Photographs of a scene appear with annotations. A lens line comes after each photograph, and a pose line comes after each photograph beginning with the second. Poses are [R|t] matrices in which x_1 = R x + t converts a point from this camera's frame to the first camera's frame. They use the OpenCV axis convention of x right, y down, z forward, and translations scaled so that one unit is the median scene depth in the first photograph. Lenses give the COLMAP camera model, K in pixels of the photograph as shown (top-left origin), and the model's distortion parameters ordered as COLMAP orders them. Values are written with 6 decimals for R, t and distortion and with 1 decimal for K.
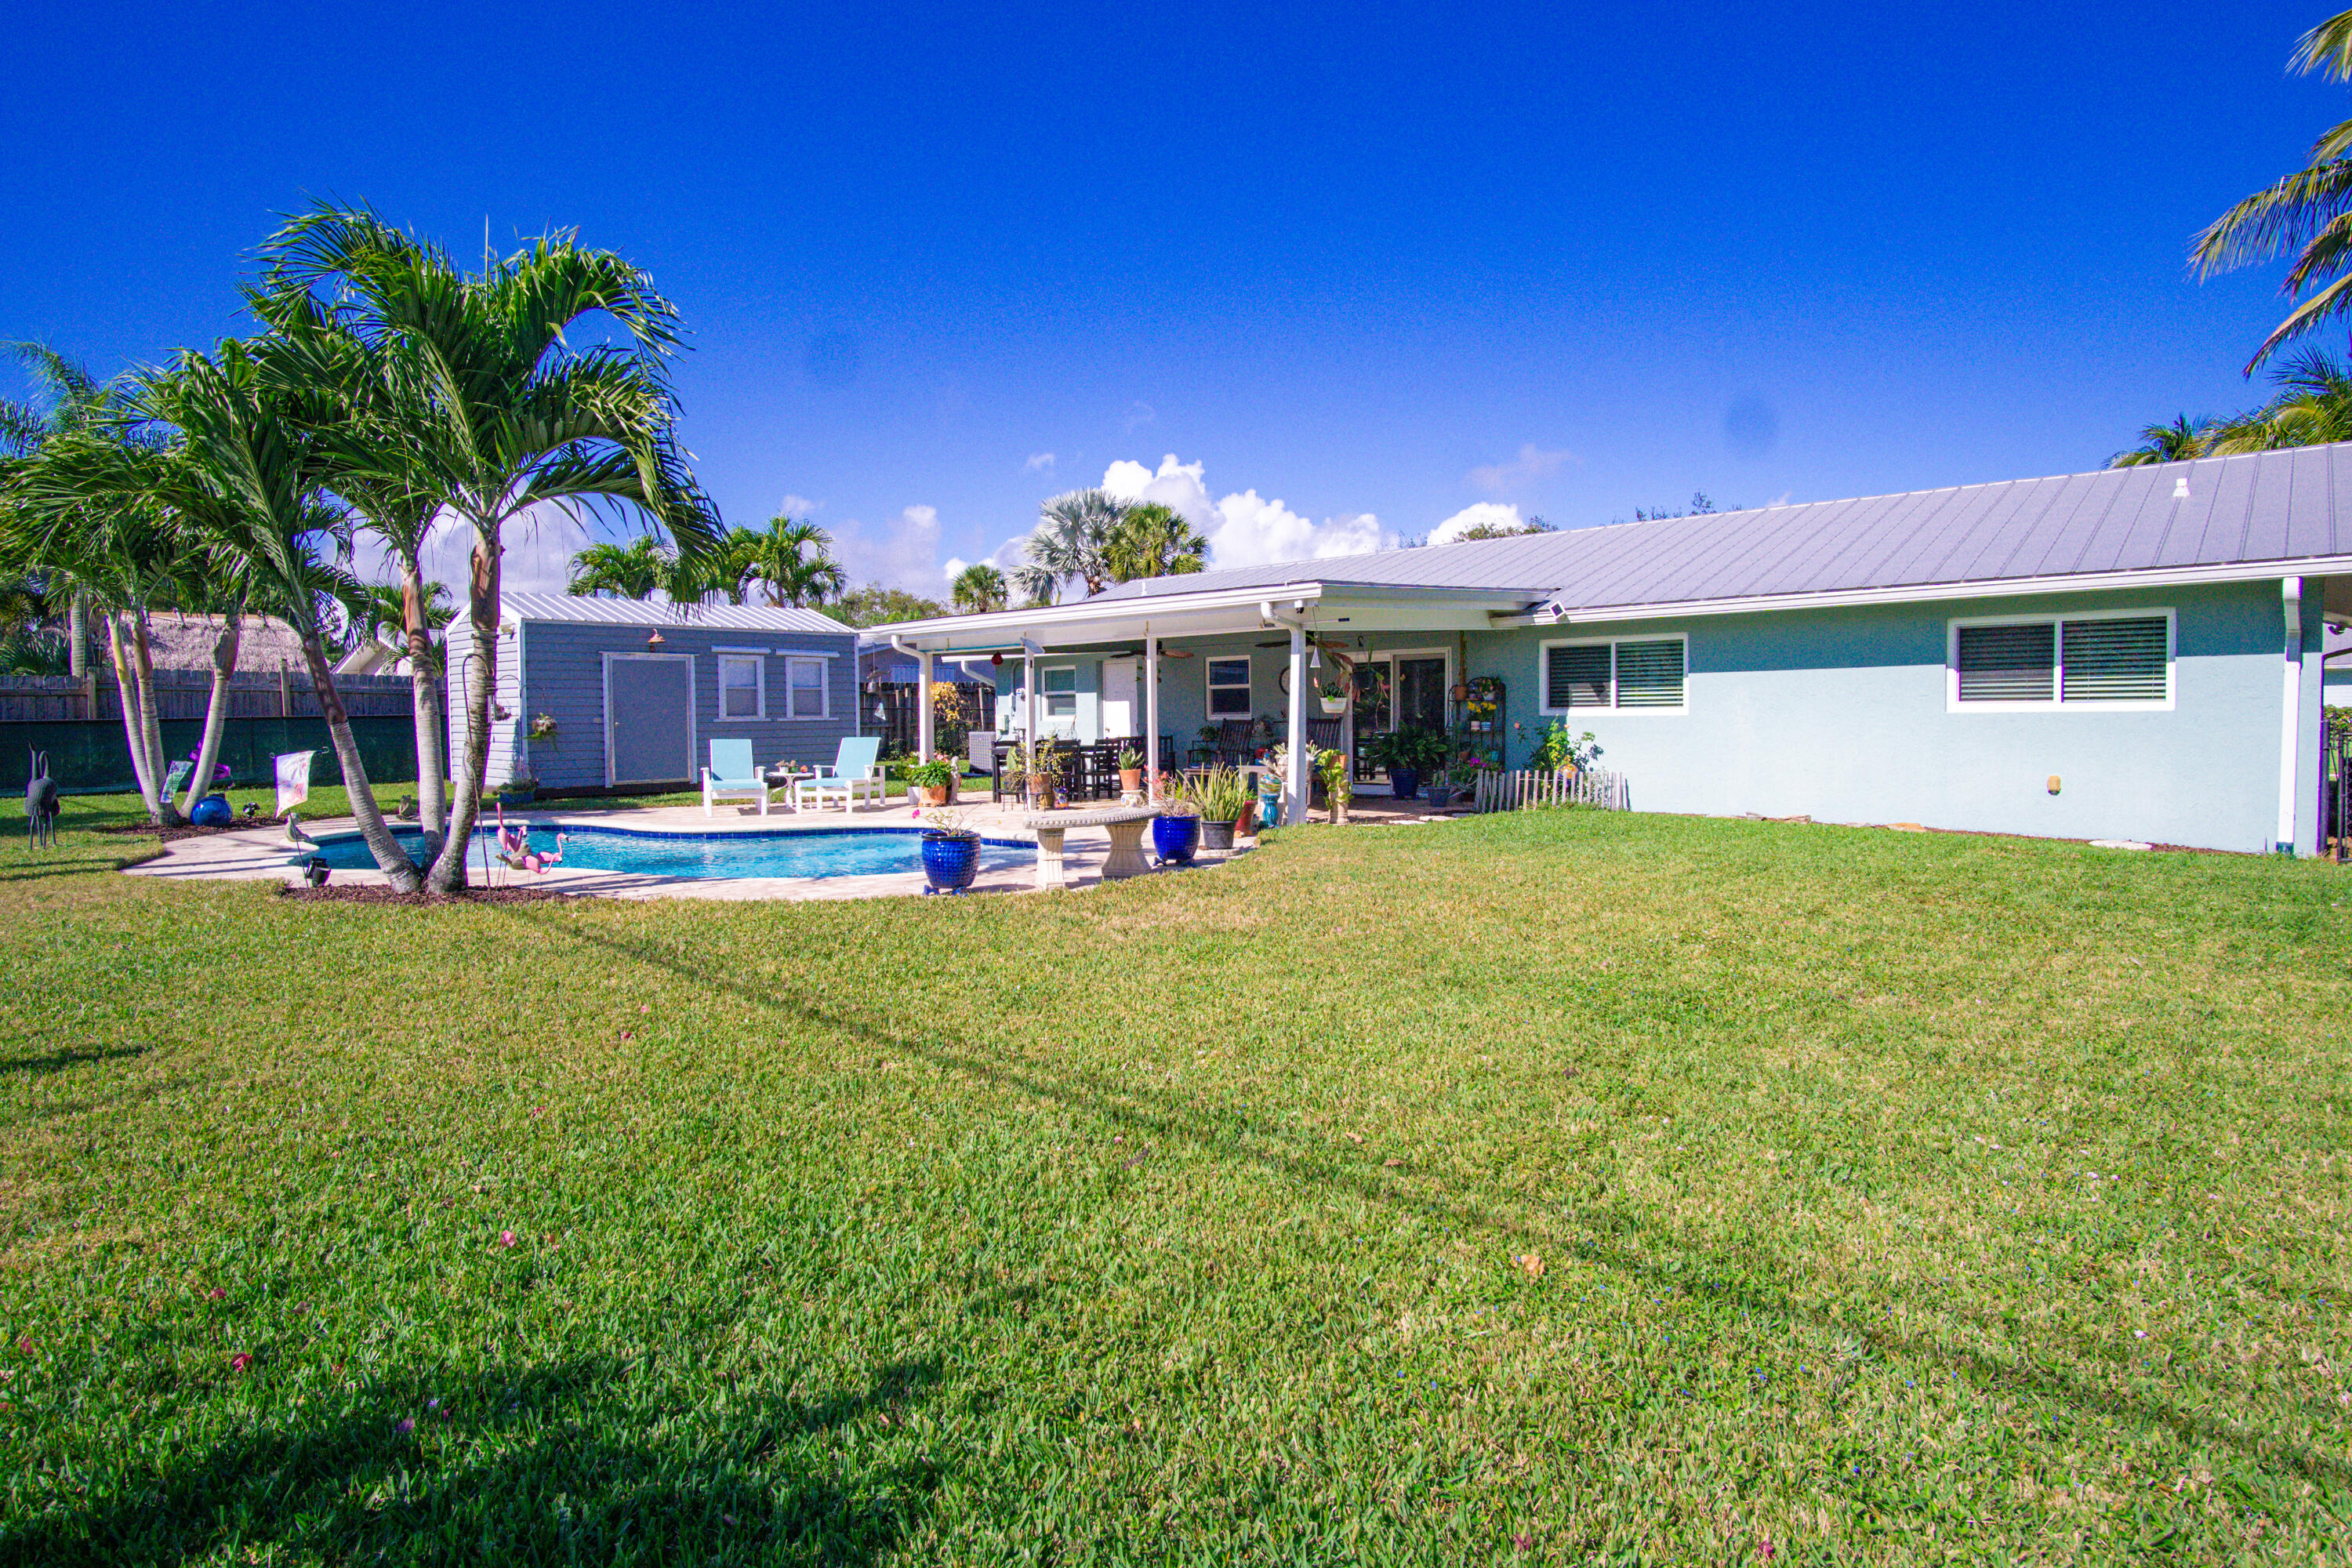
lens RADIAL K [[1263.2, 0, 1165.1], [0, 1263.2, 777.0], [0, 0, 1]] dist [-0.027774, 0.001196]
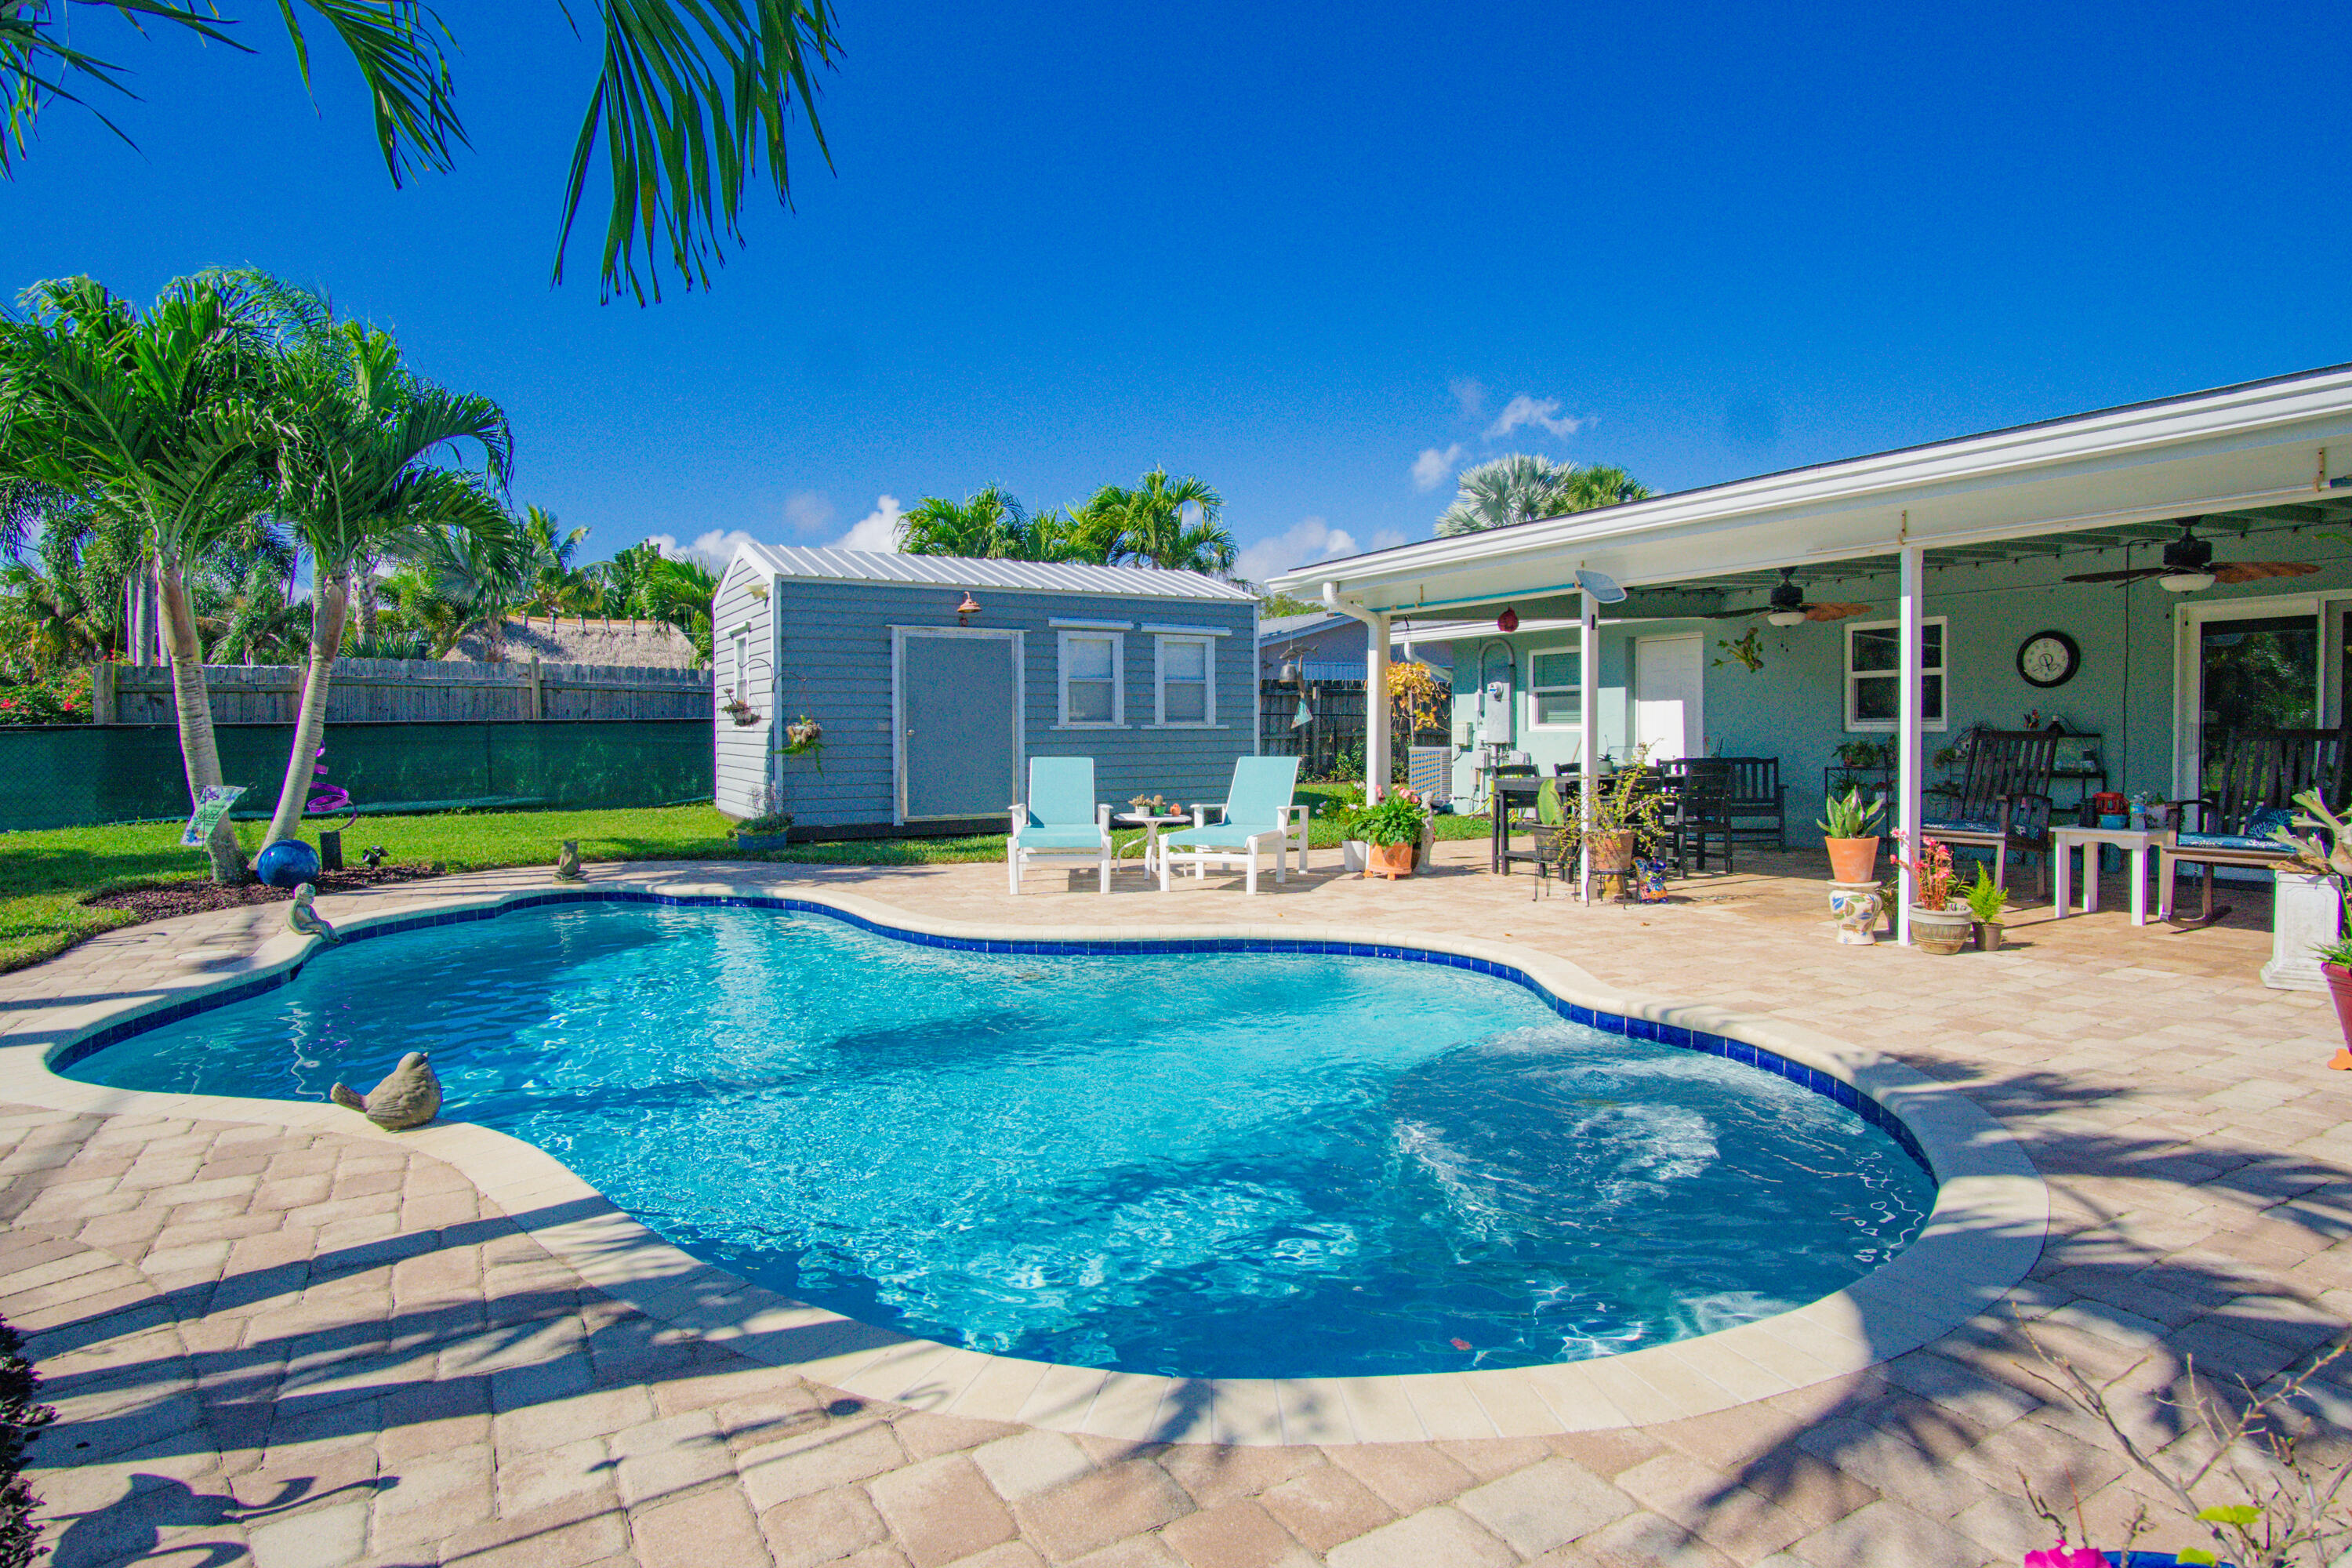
lens RADIAL K [[1263.2, 0, 1177.5], [0, 1263.2, 784.3], [0, 0, 1]] dist [-0.027774, 0.001196]
pose [[0.959540, 0.016376, -0.281095, -0.112220], [-0.017482, 0.999846, -0.001426, -0.016390], [0.281028, 0.006283, 0.959679, 0.406897]]
